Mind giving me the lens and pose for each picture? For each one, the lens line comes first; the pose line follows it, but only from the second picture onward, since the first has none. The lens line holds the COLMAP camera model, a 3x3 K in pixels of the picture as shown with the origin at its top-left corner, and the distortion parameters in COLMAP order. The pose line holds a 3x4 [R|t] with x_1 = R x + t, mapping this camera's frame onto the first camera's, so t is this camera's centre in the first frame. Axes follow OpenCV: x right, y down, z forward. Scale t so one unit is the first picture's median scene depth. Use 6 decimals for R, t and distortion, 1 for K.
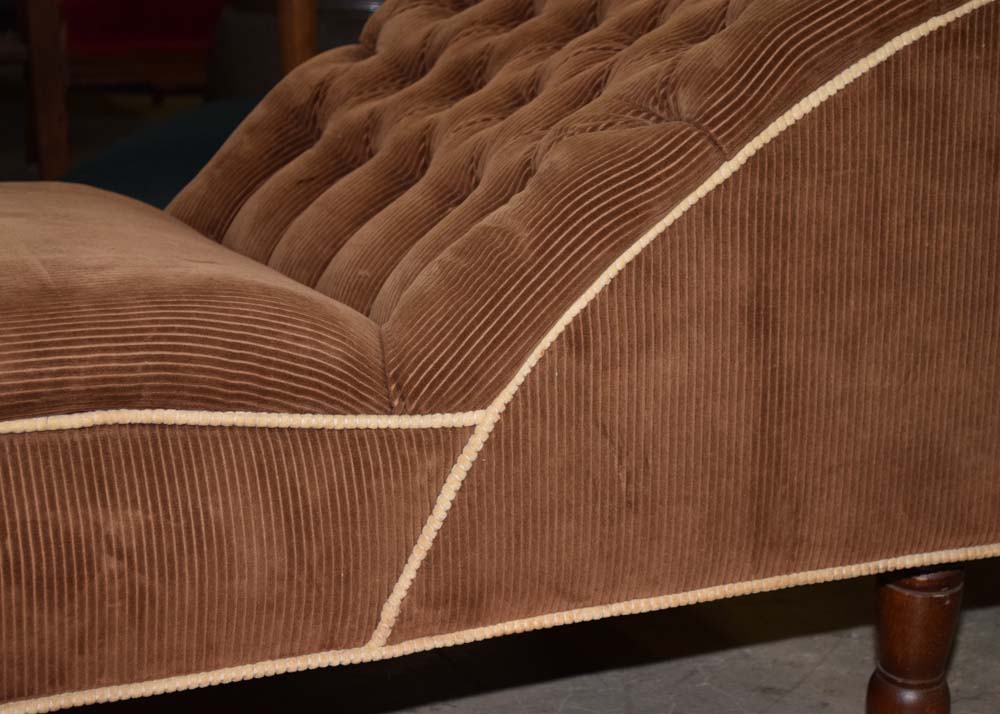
lens RADIAL K [[2551.1, 0, 501.8], [0, 2551.1, 359.4], [0, 0, 1]] dist [0.101149, 0.000000]
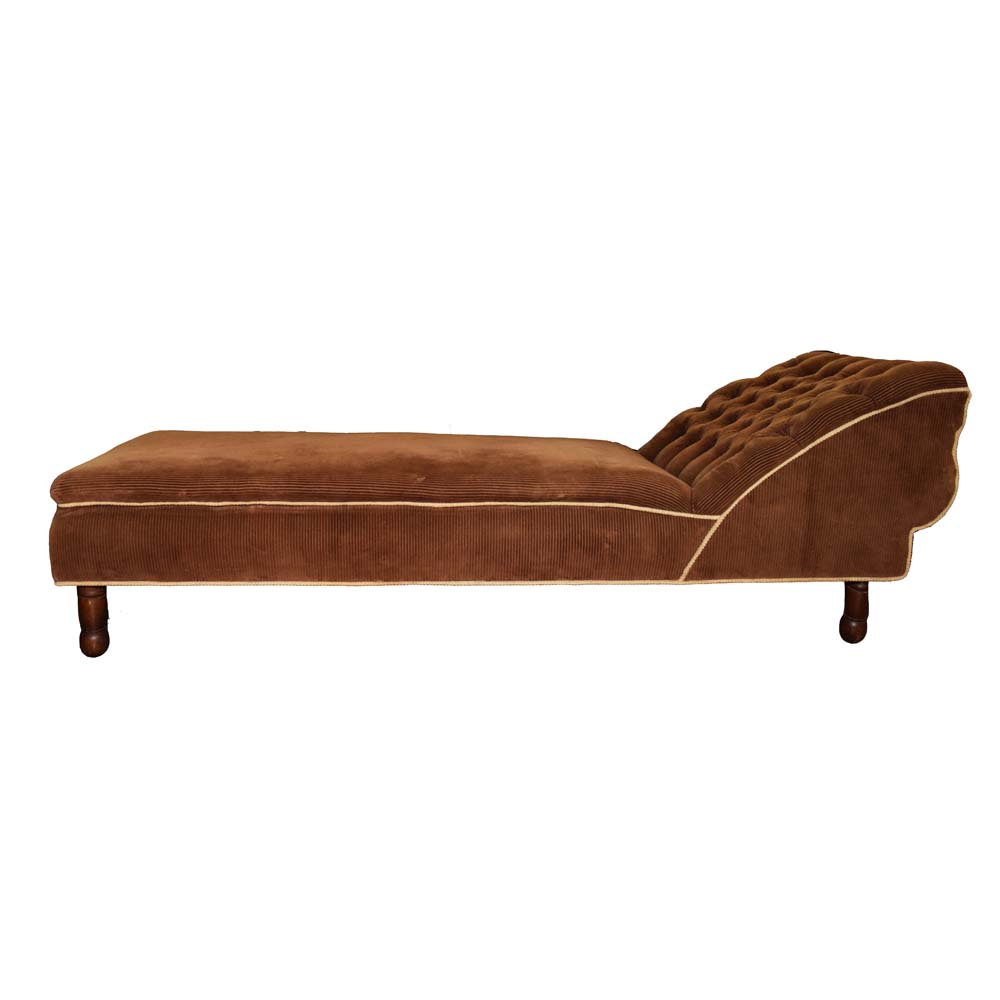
lens RADIAL K [[1034.5, 0, 501.2], [0, 1034.5, 503.8], [0, 0, 1]] dist [-0.012602, 0.000000]
pose [[0.954309, 0.098632, -0.282073, 0.098867], [-0.105743, 0.994343, -0.010060, 0.047543], [0.279485, 0.039428, 0.959340, -0.390910]]
